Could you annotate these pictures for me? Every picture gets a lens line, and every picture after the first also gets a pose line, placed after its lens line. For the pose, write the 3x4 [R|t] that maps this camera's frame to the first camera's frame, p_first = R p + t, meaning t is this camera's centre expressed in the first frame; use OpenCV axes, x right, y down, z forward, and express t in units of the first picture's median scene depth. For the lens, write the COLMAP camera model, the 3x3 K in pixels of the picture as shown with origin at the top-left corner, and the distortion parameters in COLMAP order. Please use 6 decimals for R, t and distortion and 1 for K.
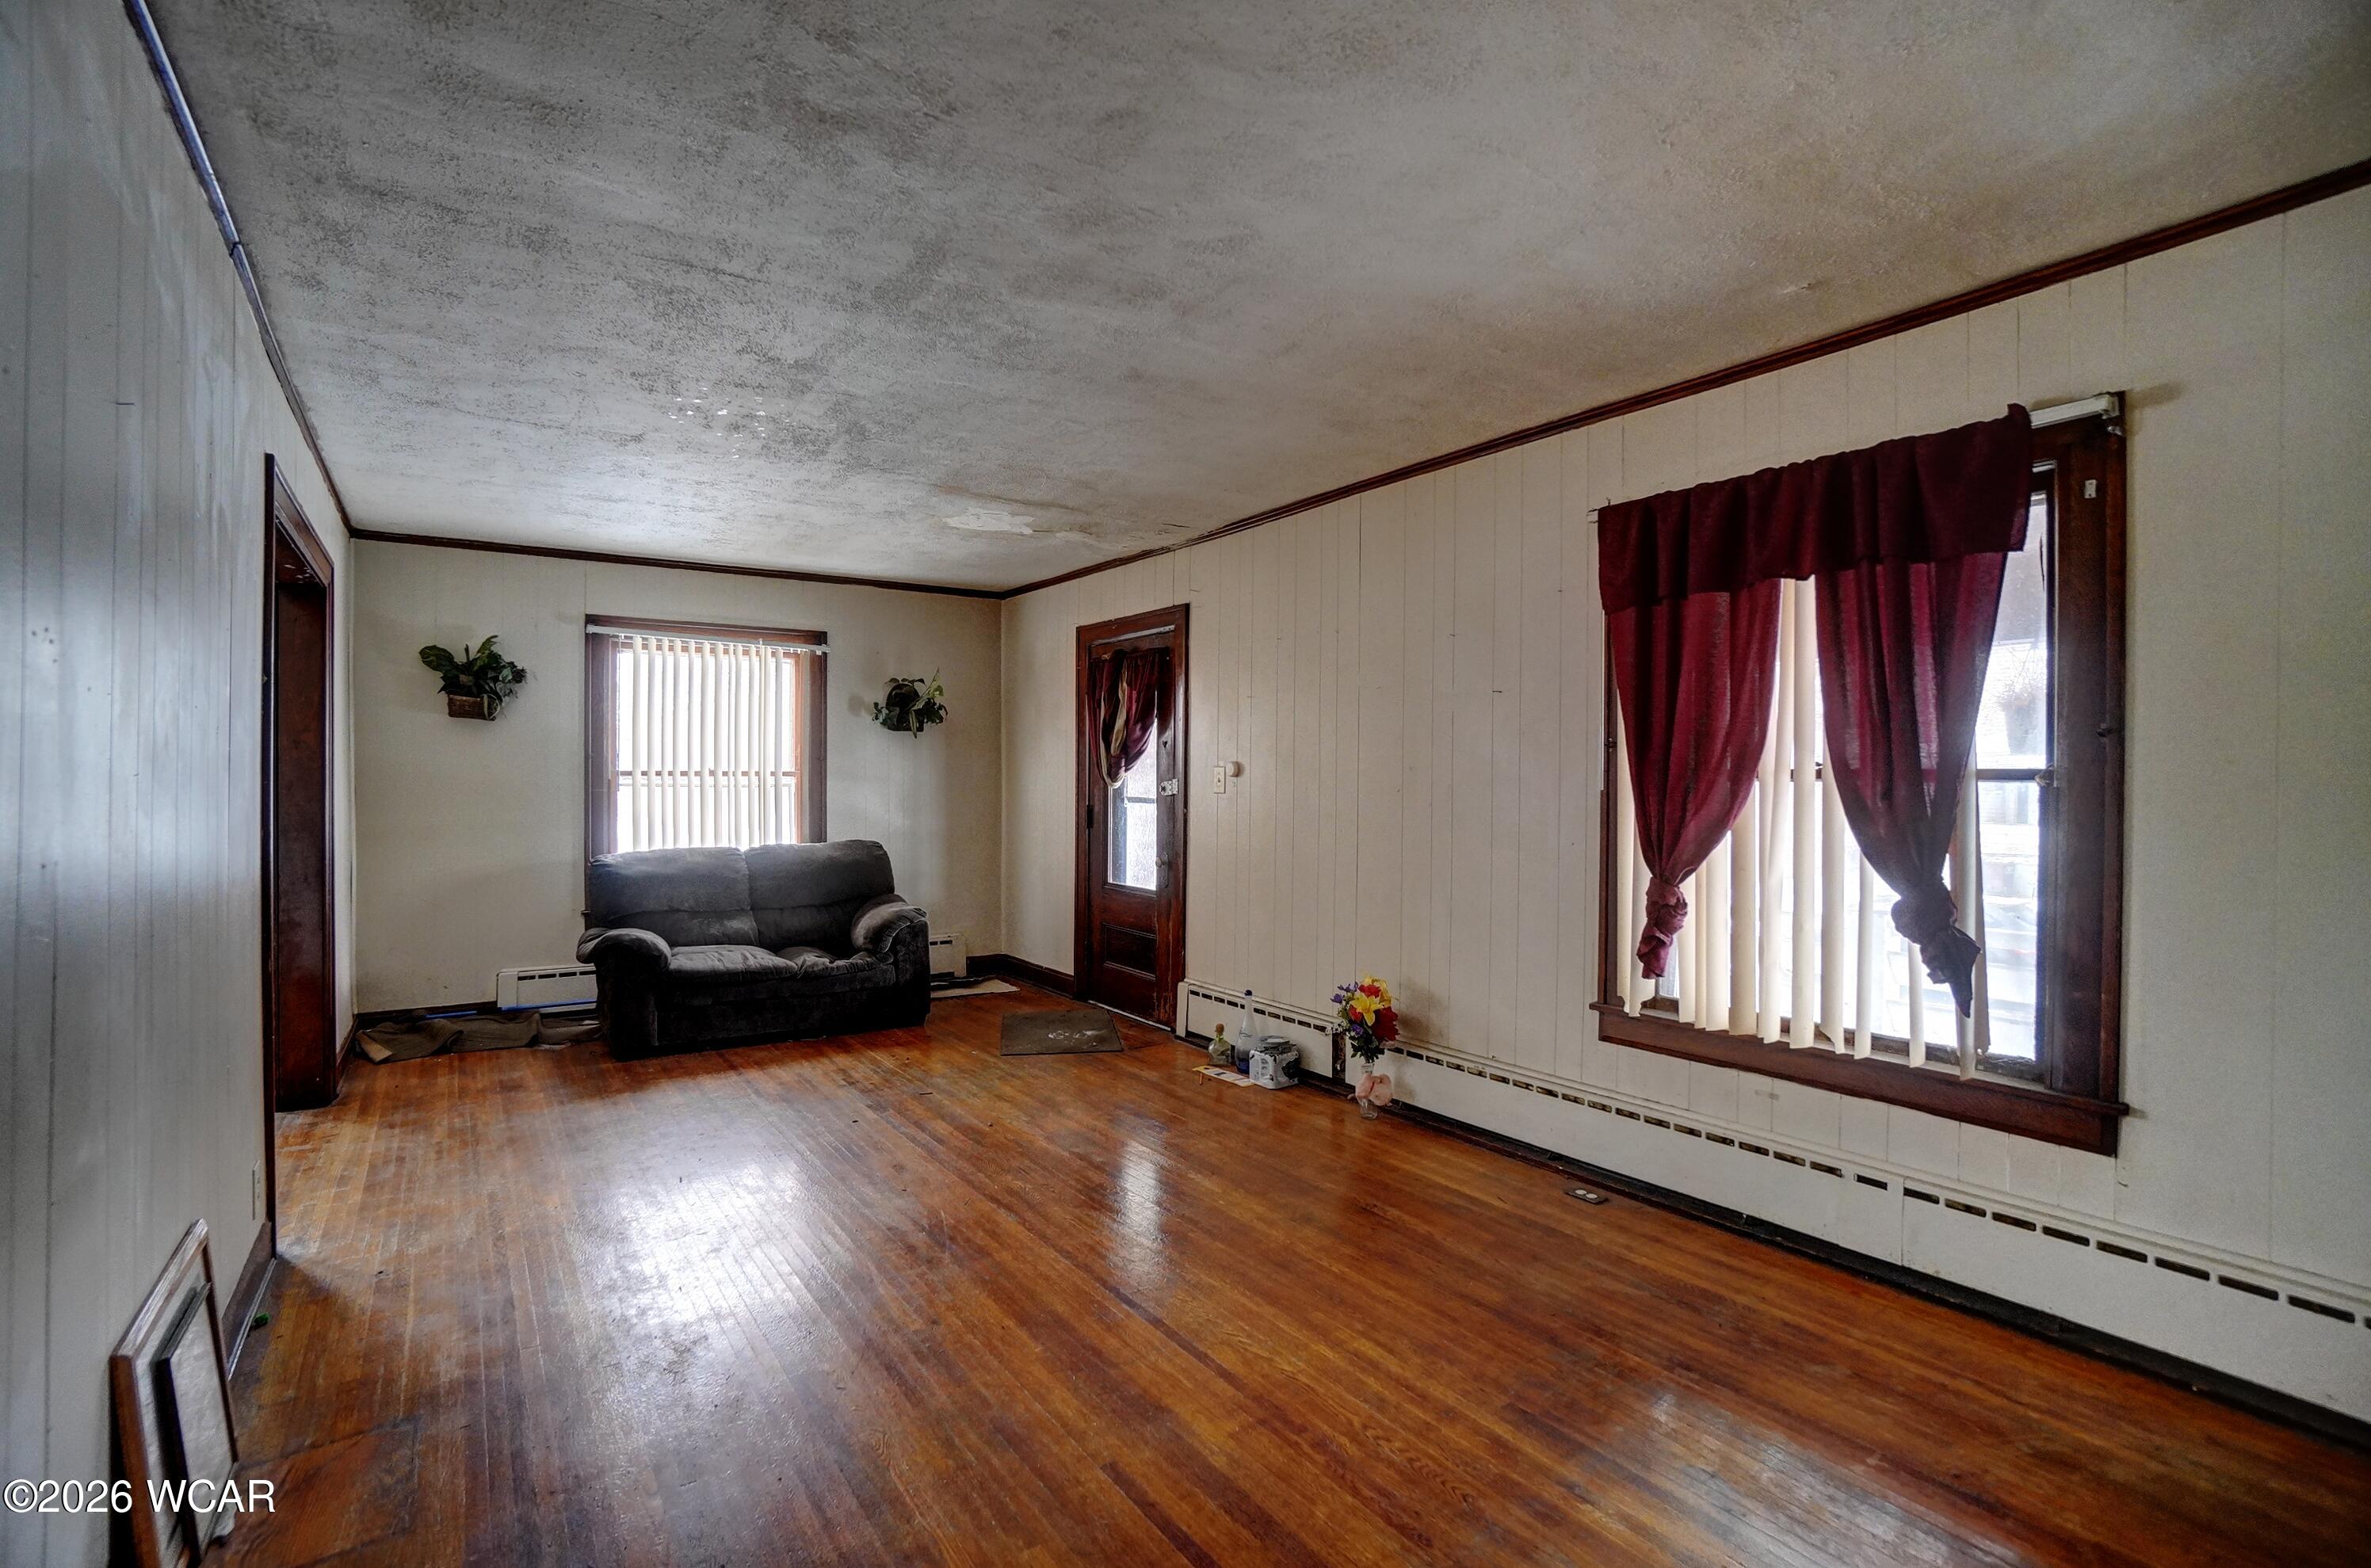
lens RADIAL K [[1051.7, 0, 1155.7], [0, 1051.7, 780.3], [0, 0, 1]] dist [-0.061292, 0.021486]
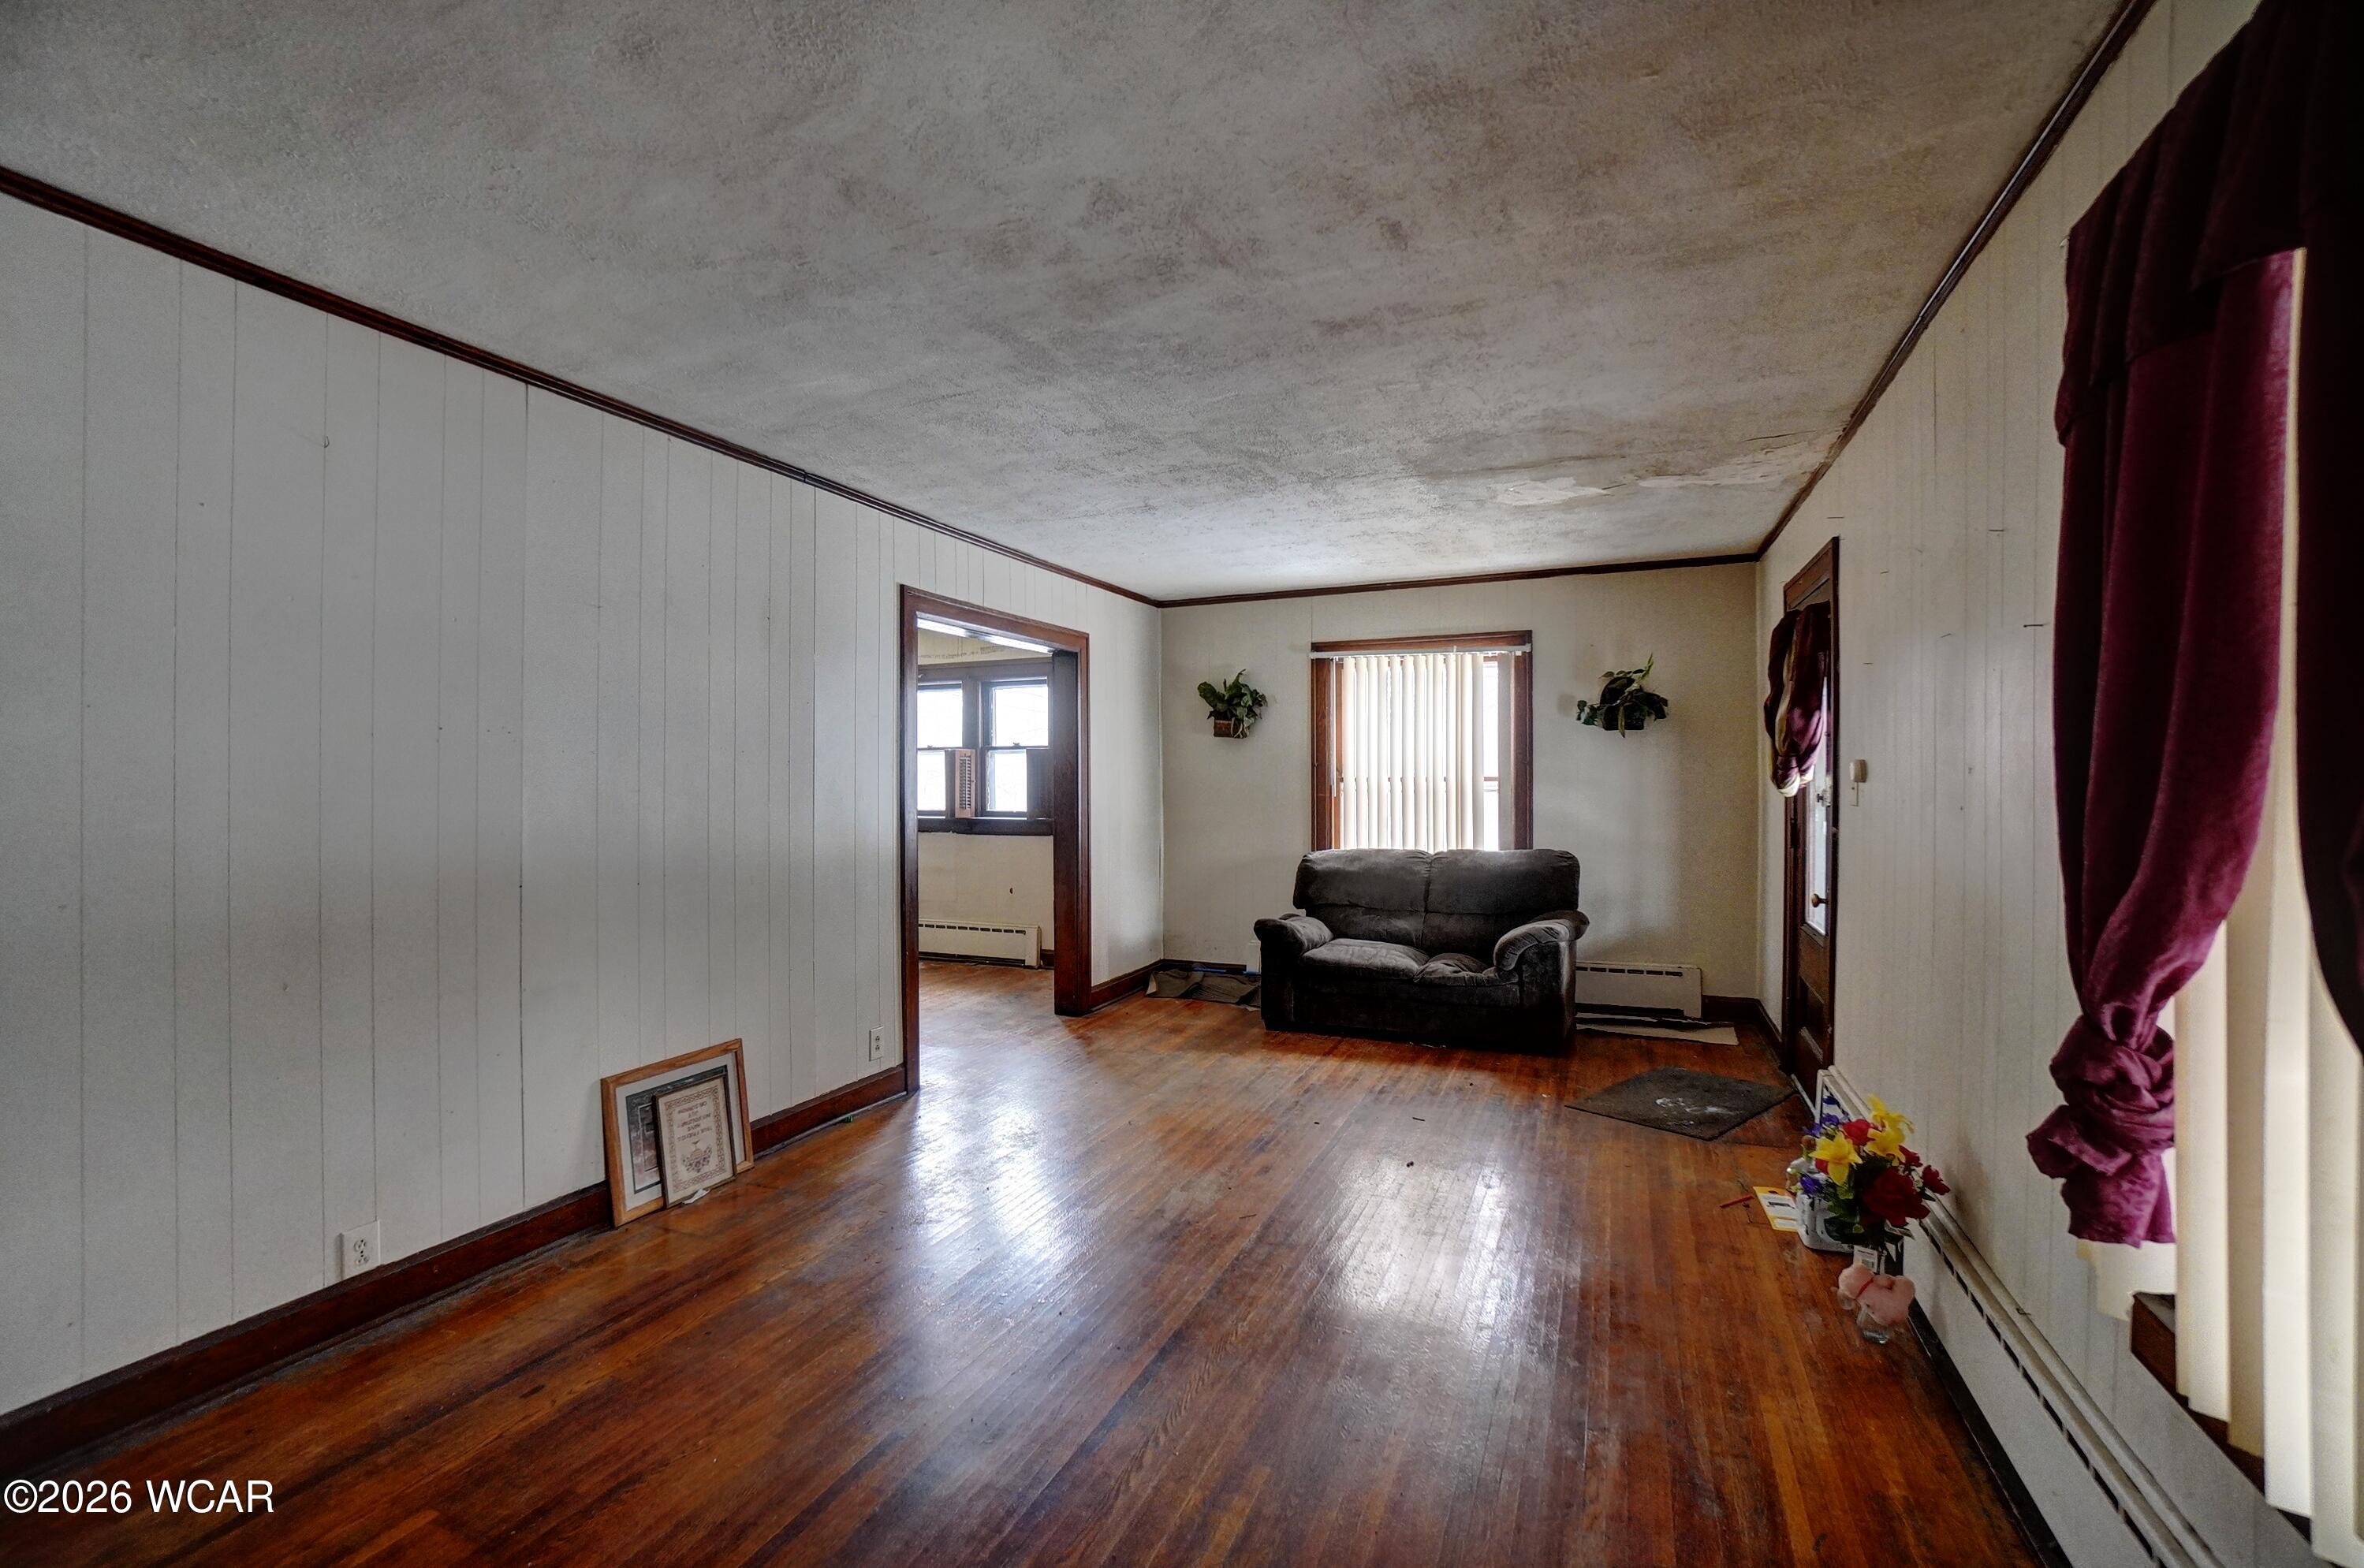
lens RADIAL K [[1048.6, 0, 1152.3], [0, 1048.6, 780.3], [0, 0, 1]] dist [-0.061292, 0.021486]
pose [[0.527377, -0.005046, -0.849617, 0.374409], [0.004807, 0.999984, -0.002955, -0.004442], [0.849618, -0.002526, 0.527393, 0.245513]]
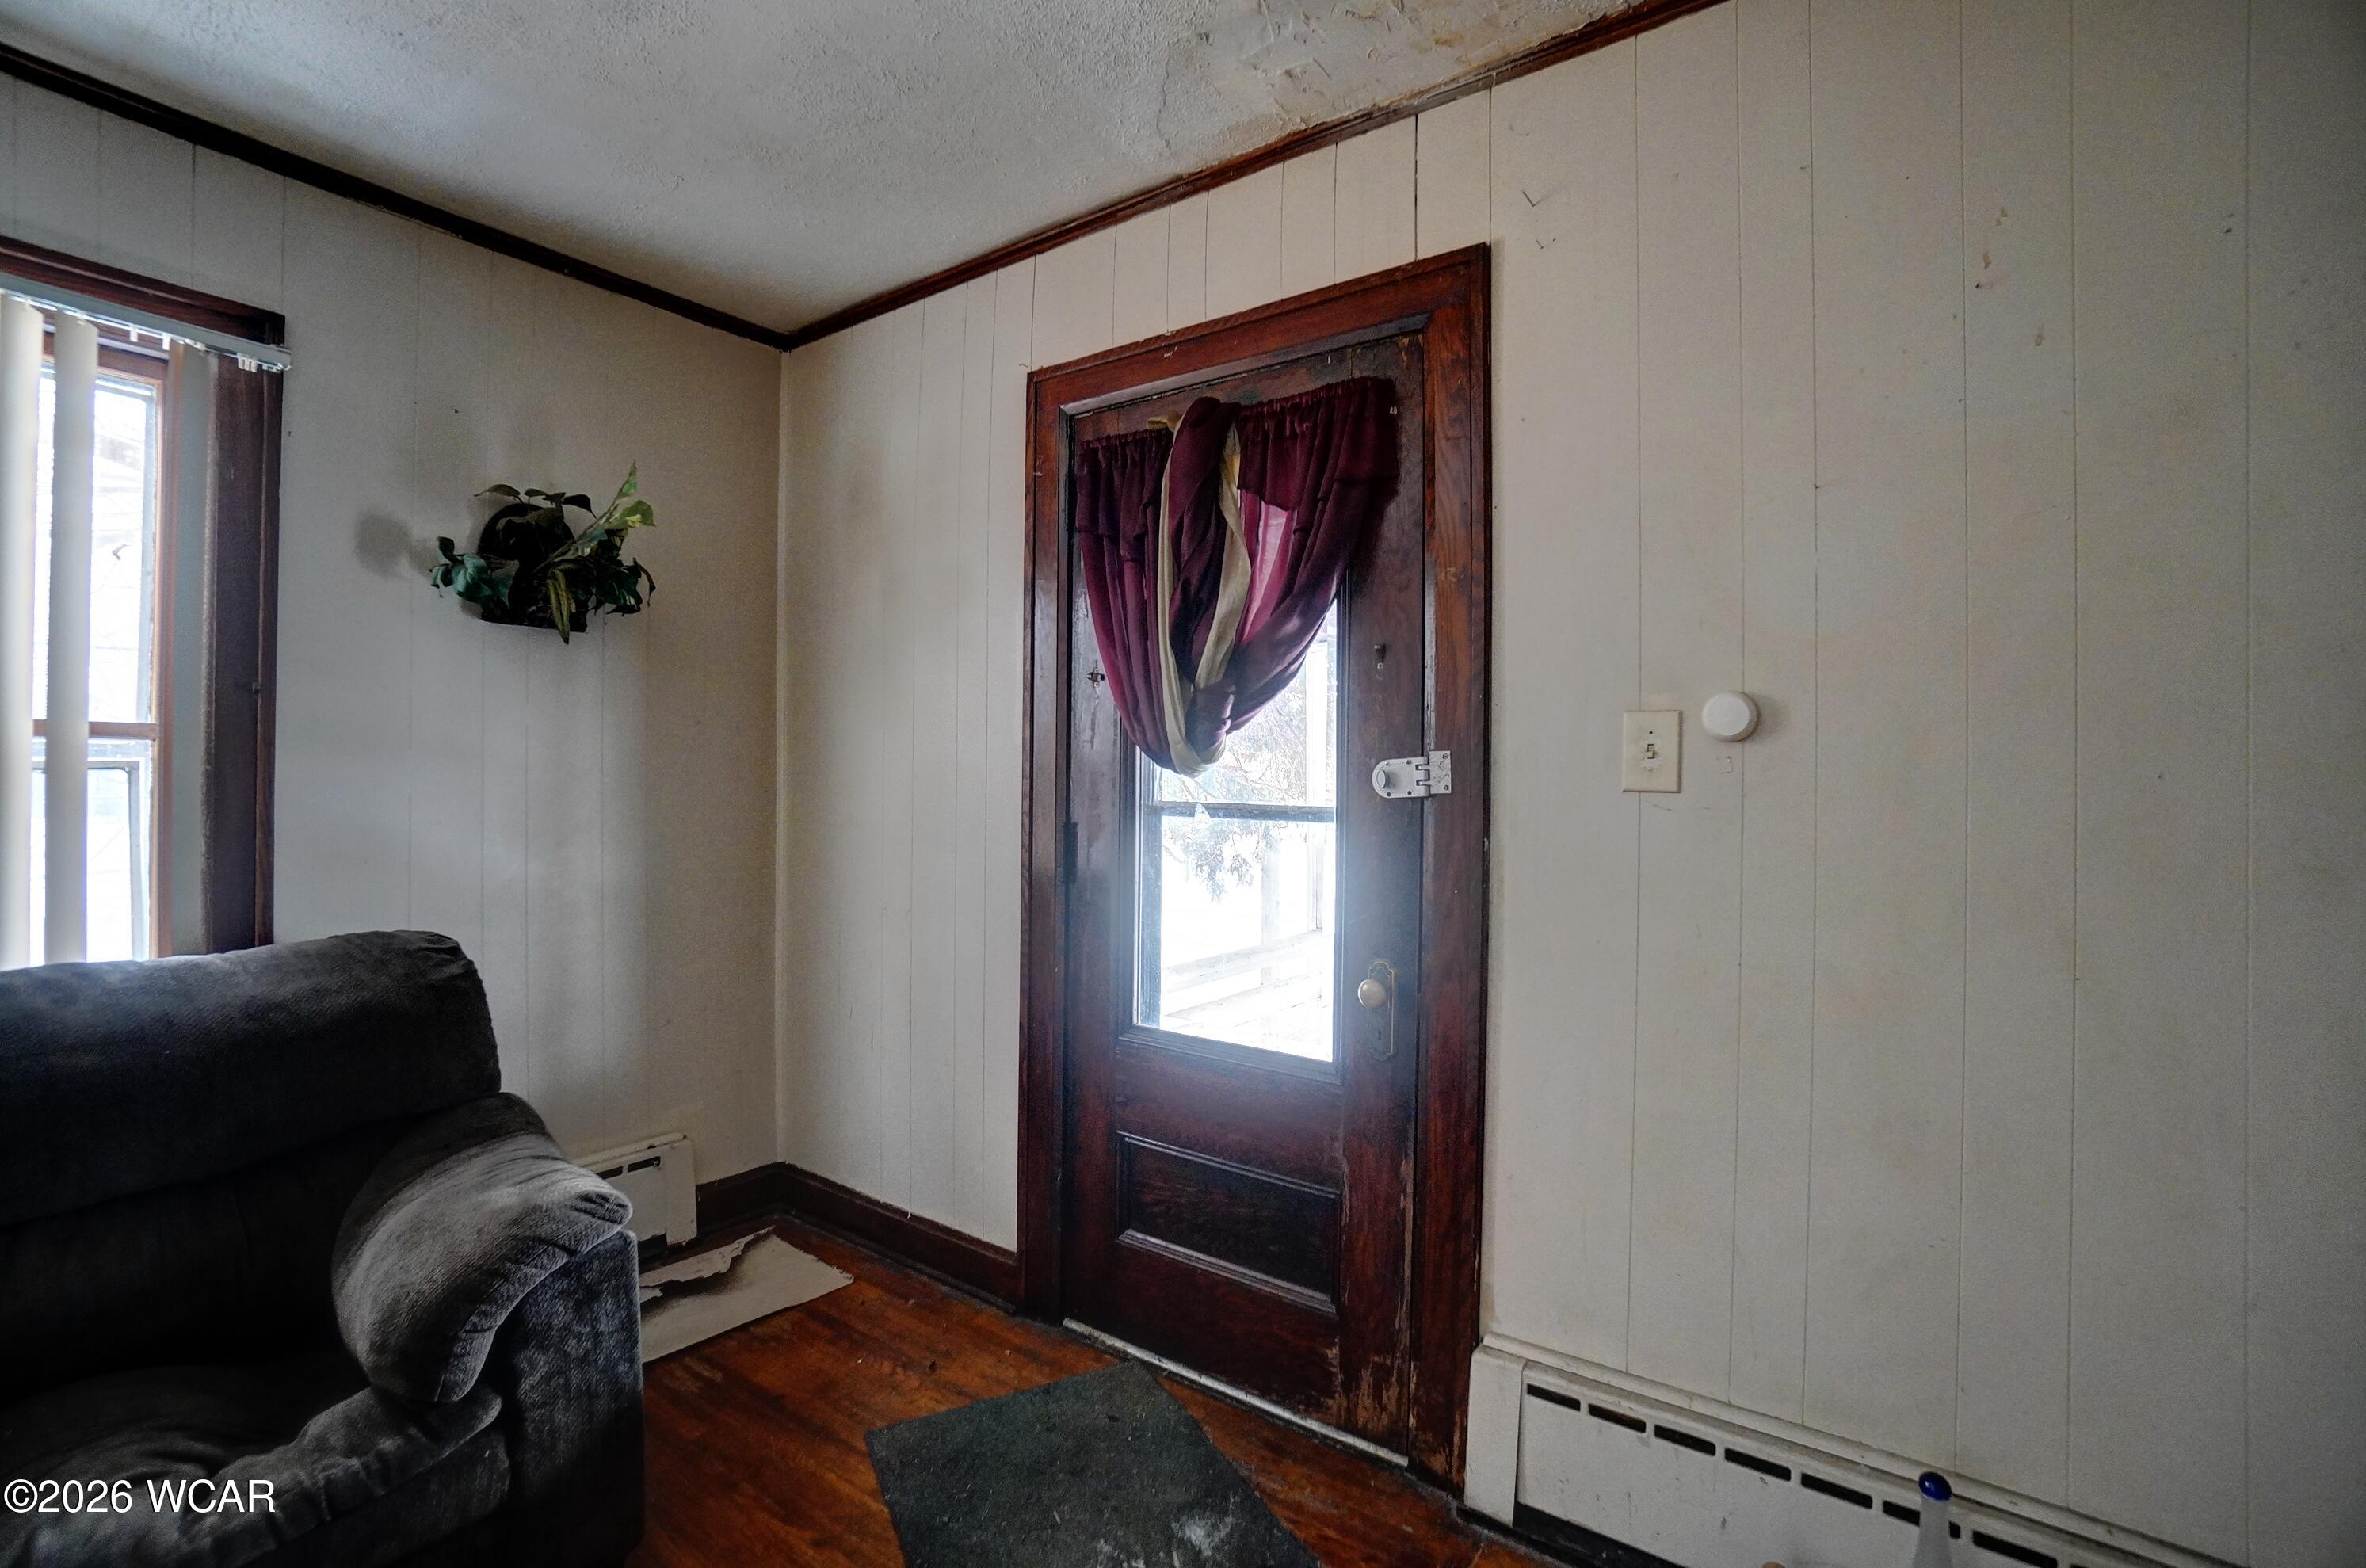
lens RADIAL K [[1047.2, 0, 1162.7], [0, 1047.2, 782.1], [0, 0, 1]] dist [-0.060885, 0.023312]
pose [[0.945286, 0.004888, 0.326205, -0.181120], [-0.004477, 0.999988, -0.002013, 0.010077], [-0.326211, 0.000443, 0.945297, 0.720244]]
